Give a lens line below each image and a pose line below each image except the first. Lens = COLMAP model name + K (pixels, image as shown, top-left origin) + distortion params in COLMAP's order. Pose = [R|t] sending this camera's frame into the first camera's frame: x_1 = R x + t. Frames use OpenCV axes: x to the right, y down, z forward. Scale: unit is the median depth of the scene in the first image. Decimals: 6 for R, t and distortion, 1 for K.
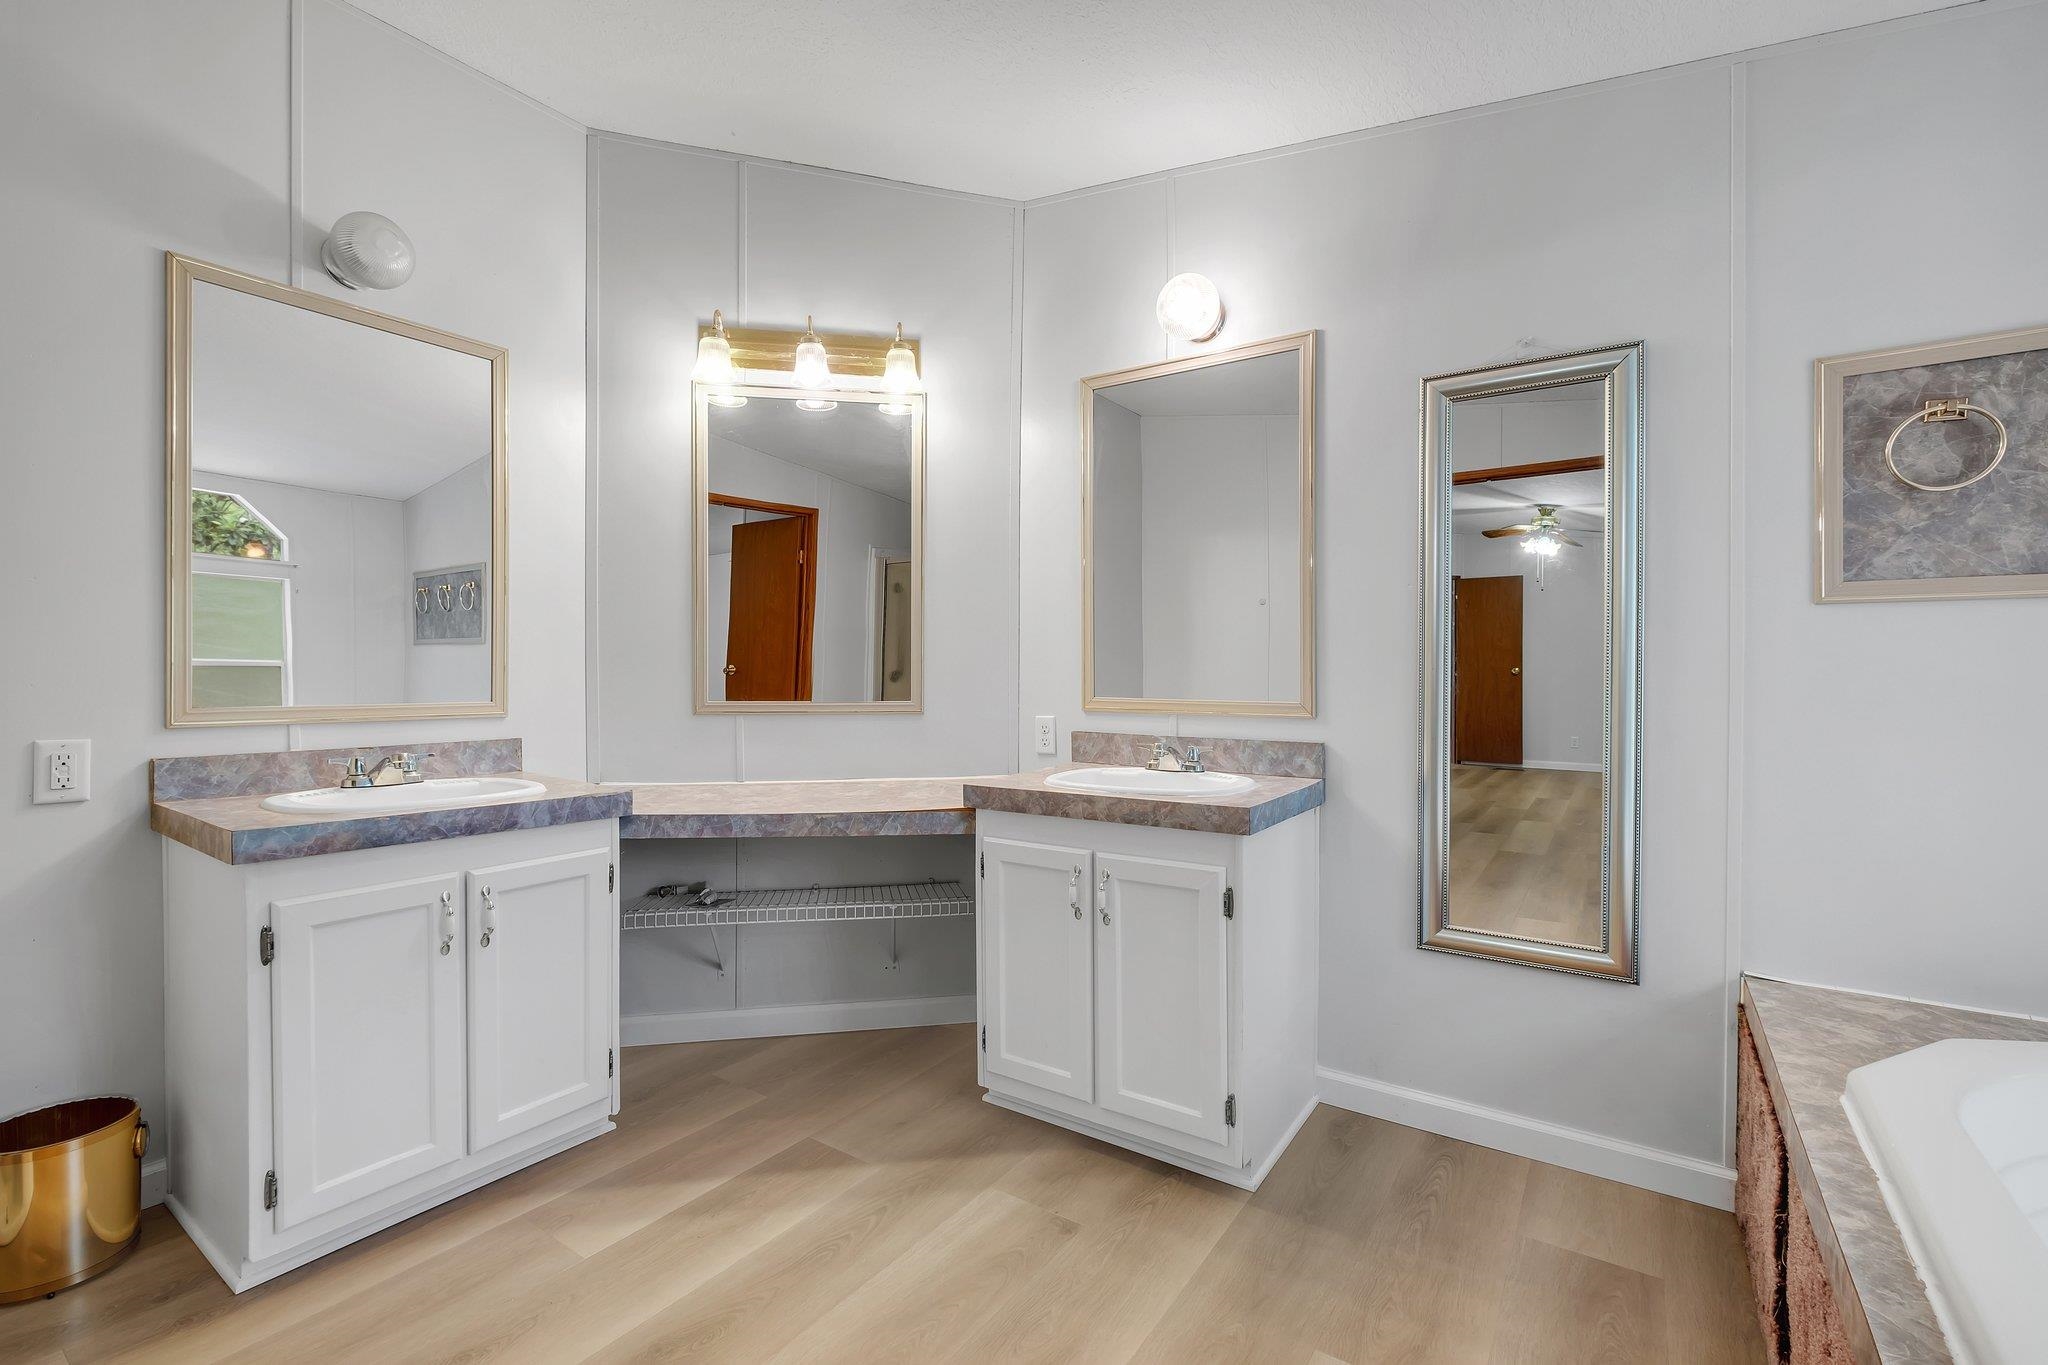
lens RADIAL K [[889.9, 0, 1008.3], [0, 889.9, 681.8], [0, 0, 1]] dist [-0.007555, 0.000178]
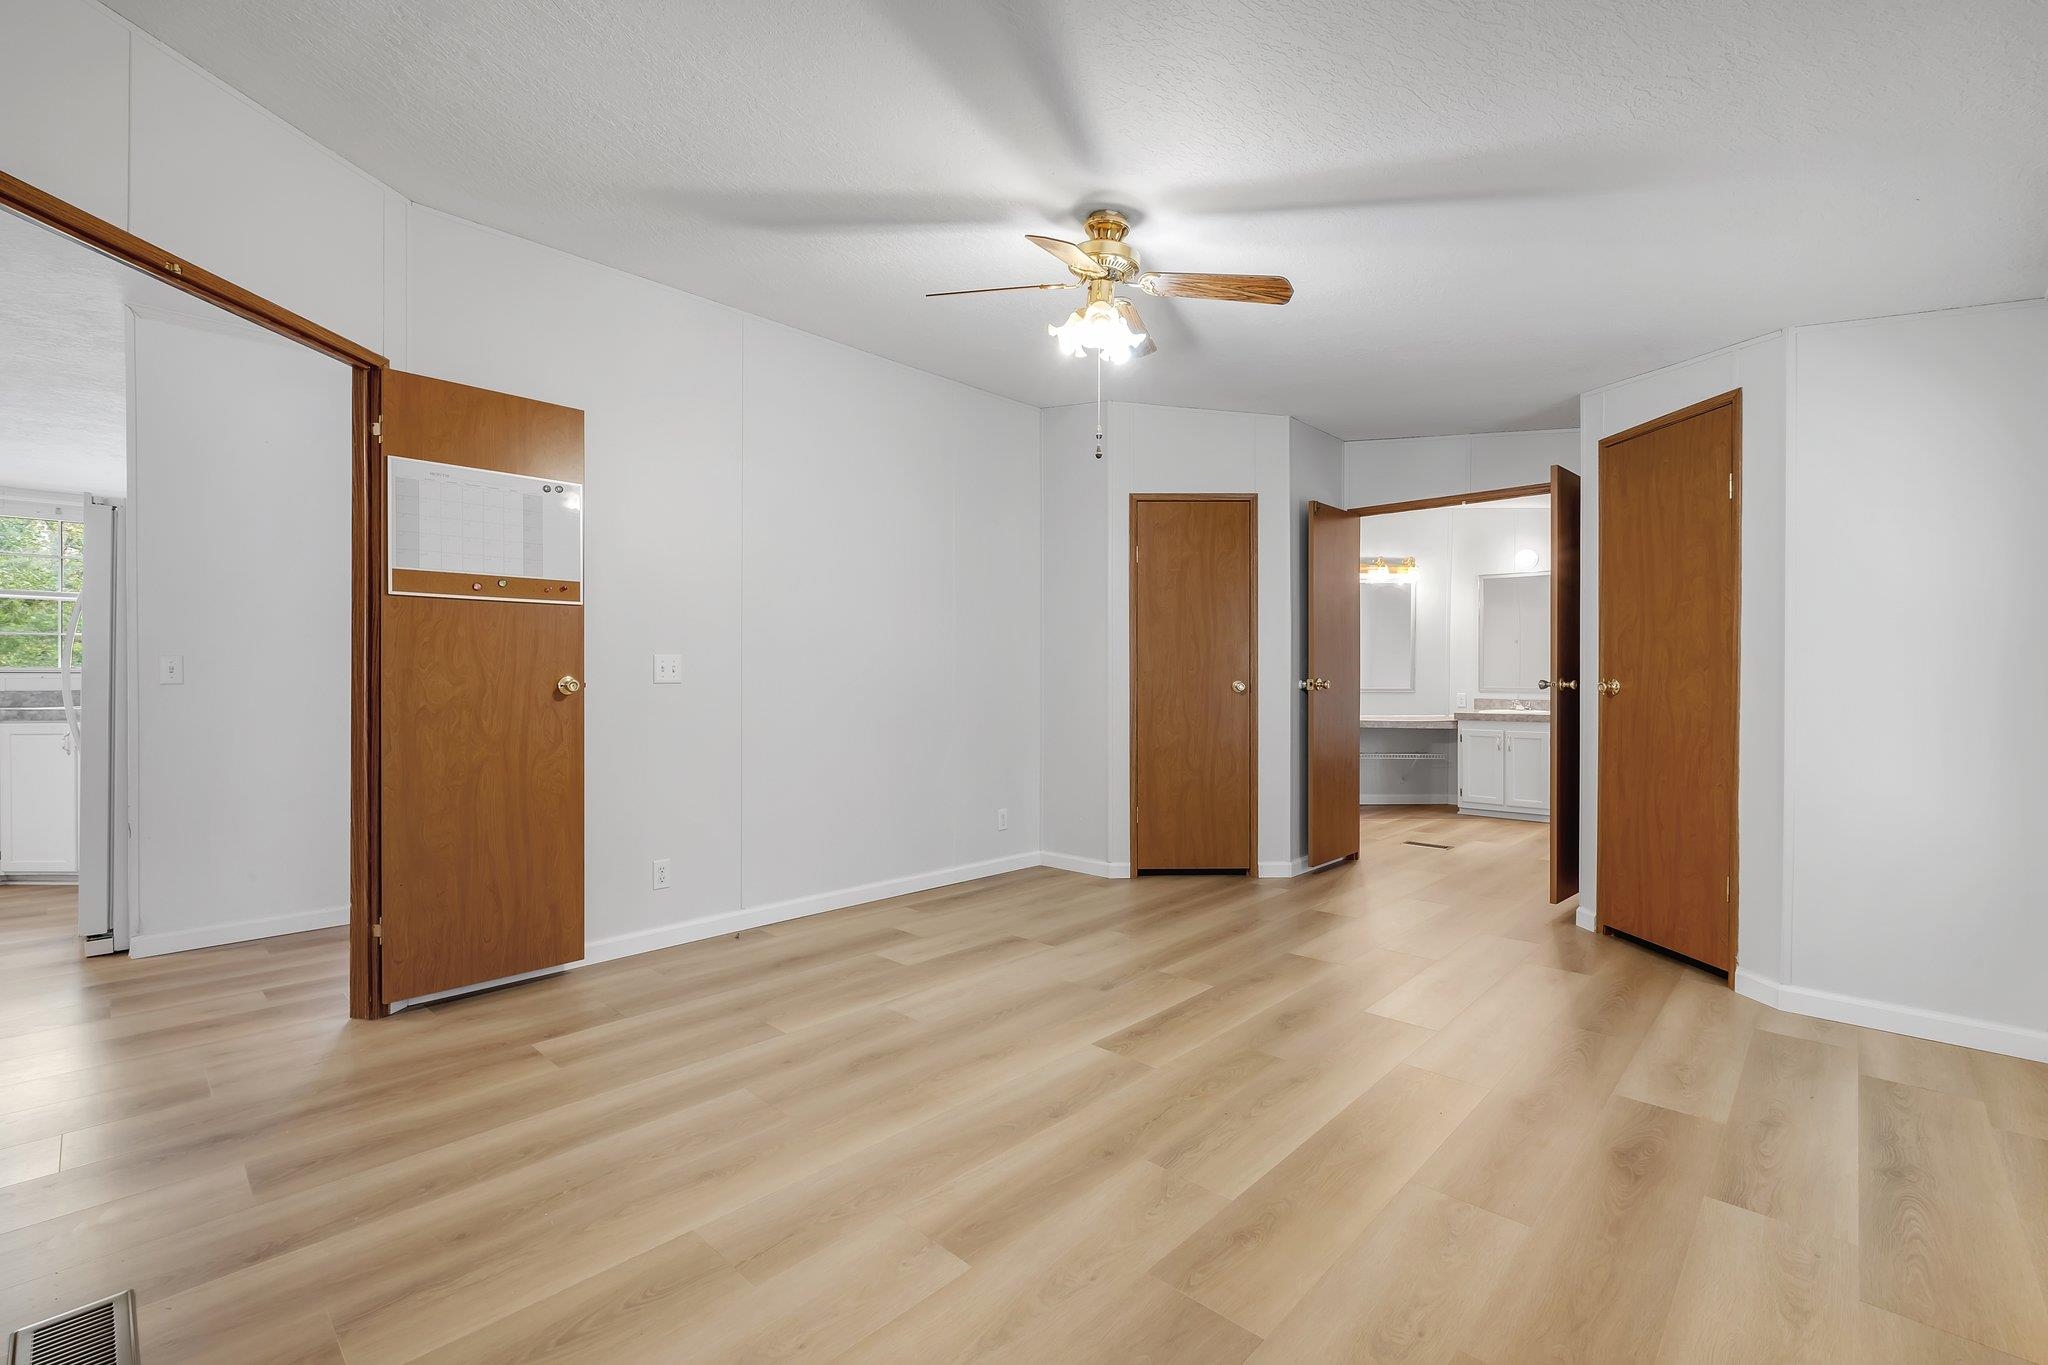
lens RADIAL K [[887.5, 0, 1012.6], [0, 887.5, 682.0], [0, 0, 1]] dist [-0.004290, -0.000152]
pose [[0.988373, 0.000368, -0.152051, -1.213724], [-0.000656, 0.999998, -0.001844, 0.012475], [0.152050, 0.001922, 0.988371, -2.566096]]
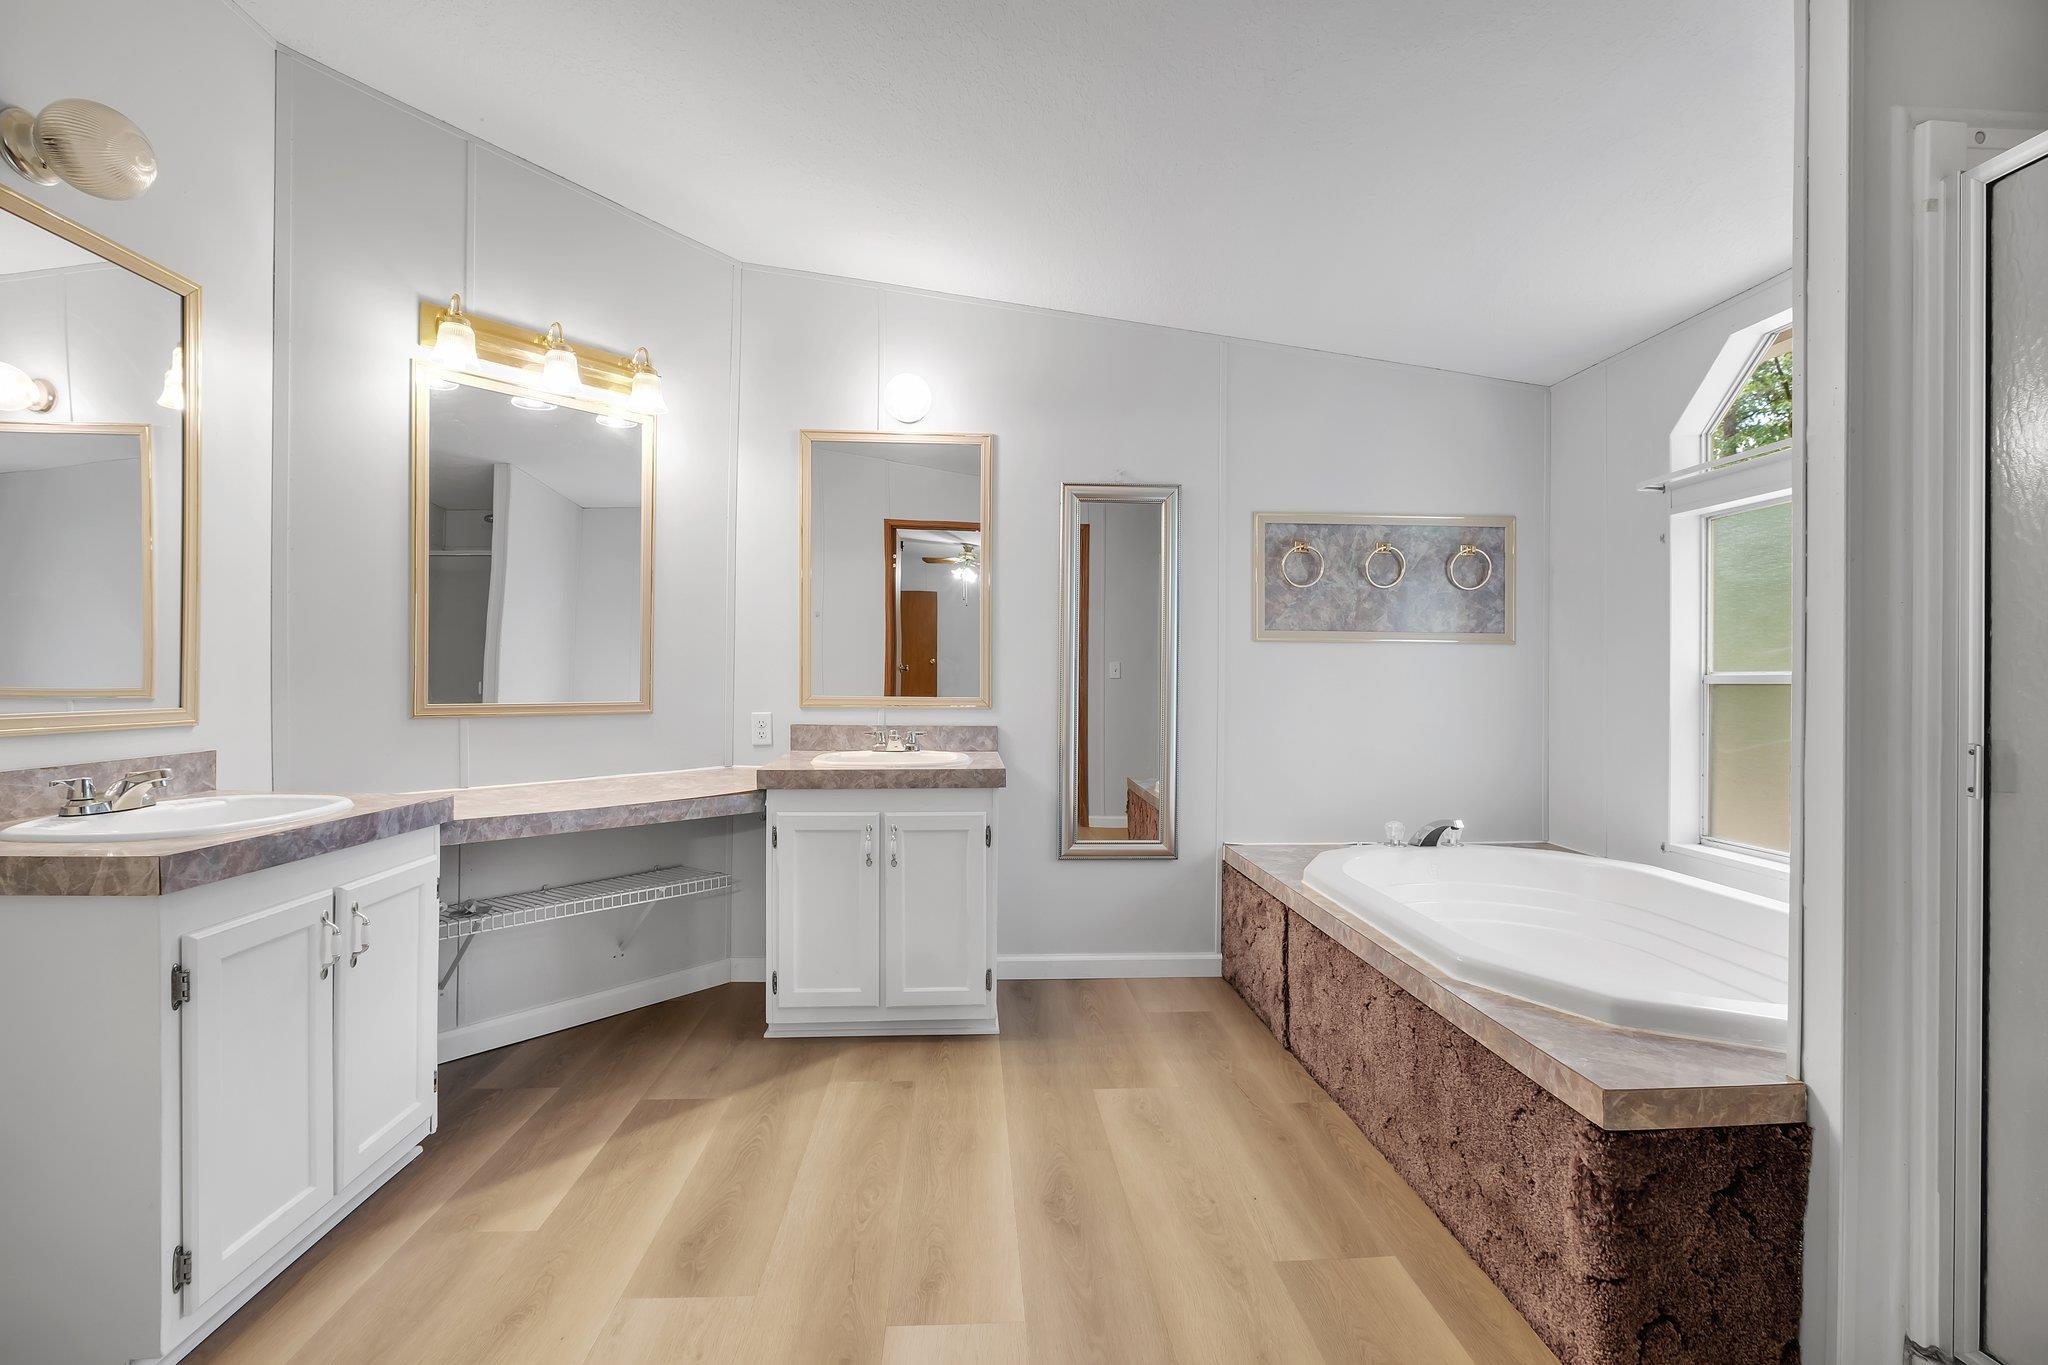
lens RADIAL K [[884.8, 0, 1008.2], [0, 884.8, 681.6], [0, 0, 1]] dist [-0.007094, -0.000027]
pose [[0.790111, 0.000096, 0.612964, -0.537449], [0.000553, 0.999999, -0.000869, -0.000867], [-0.612963, 0.001026, 0.790111, -0.138072]]
